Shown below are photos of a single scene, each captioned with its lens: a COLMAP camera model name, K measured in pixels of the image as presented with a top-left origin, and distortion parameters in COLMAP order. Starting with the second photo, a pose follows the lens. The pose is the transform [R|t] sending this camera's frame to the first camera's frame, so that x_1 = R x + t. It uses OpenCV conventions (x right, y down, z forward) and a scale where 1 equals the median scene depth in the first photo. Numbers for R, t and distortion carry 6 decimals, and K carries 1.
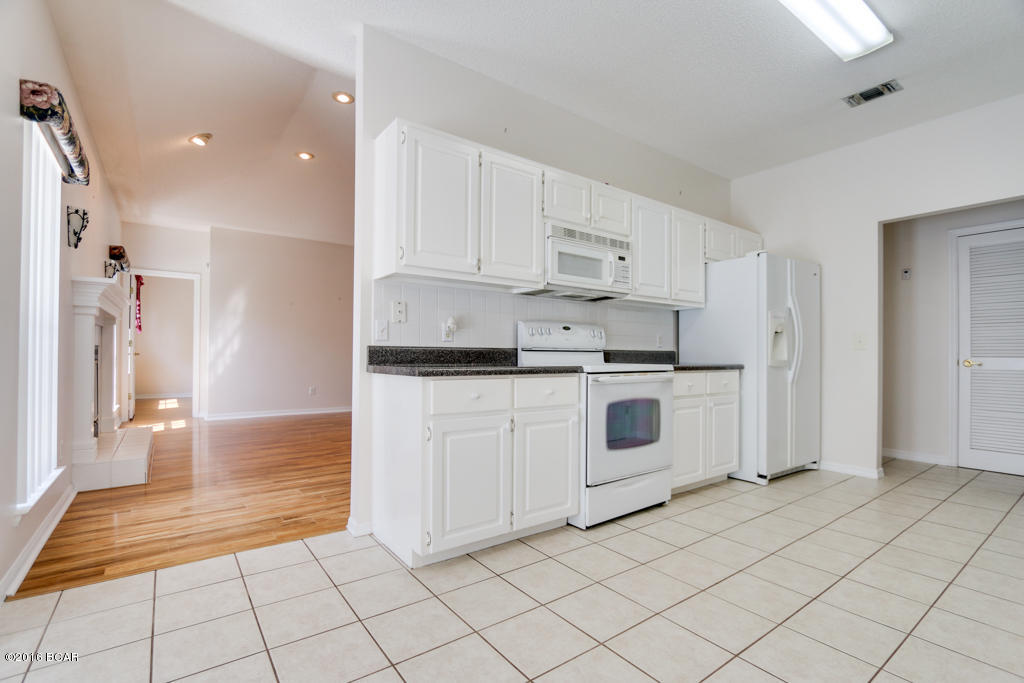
lens RADIAL K [[469.7, 0, 517.4], [0, 469.7, 350.3], [0, 0, 1]] dist [-0.022475, 0.000807]
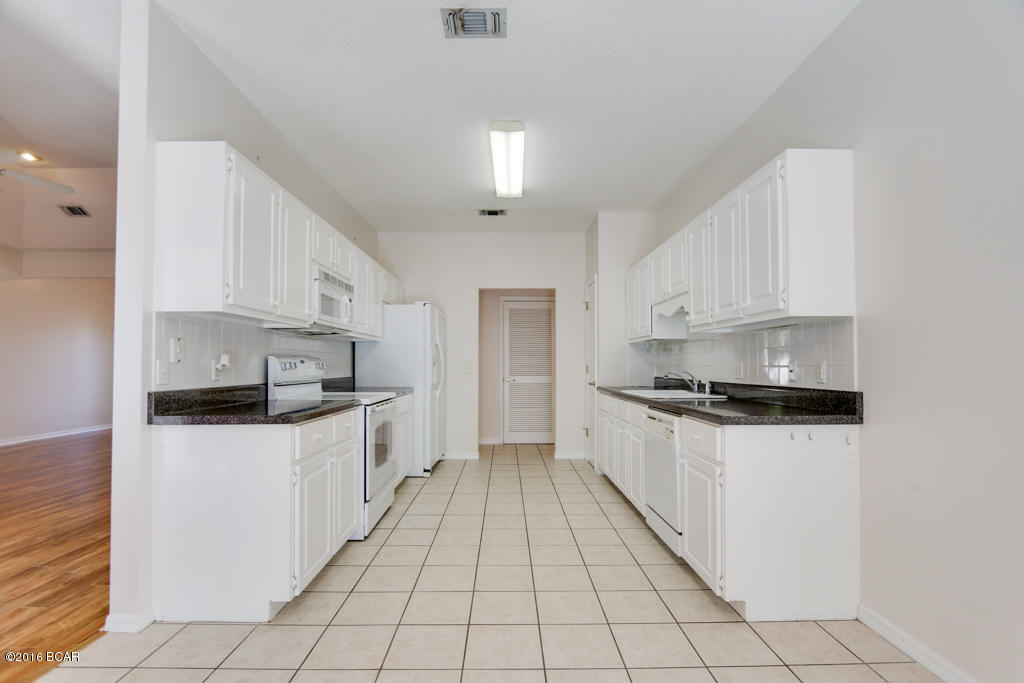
lens RADIAL K [[469.7, 0, 517.4], [0, 469.7, 350.3], [0, 0, 1]] dist [-0.022475, 0.000807]
pose [[0.581319, 0.018659, 0.813461, -0.492489], [-0.003493, 0.999785, -0.020437, -0.055623], [-0.813668, 0.009039, 0.581260, 0.006175]]
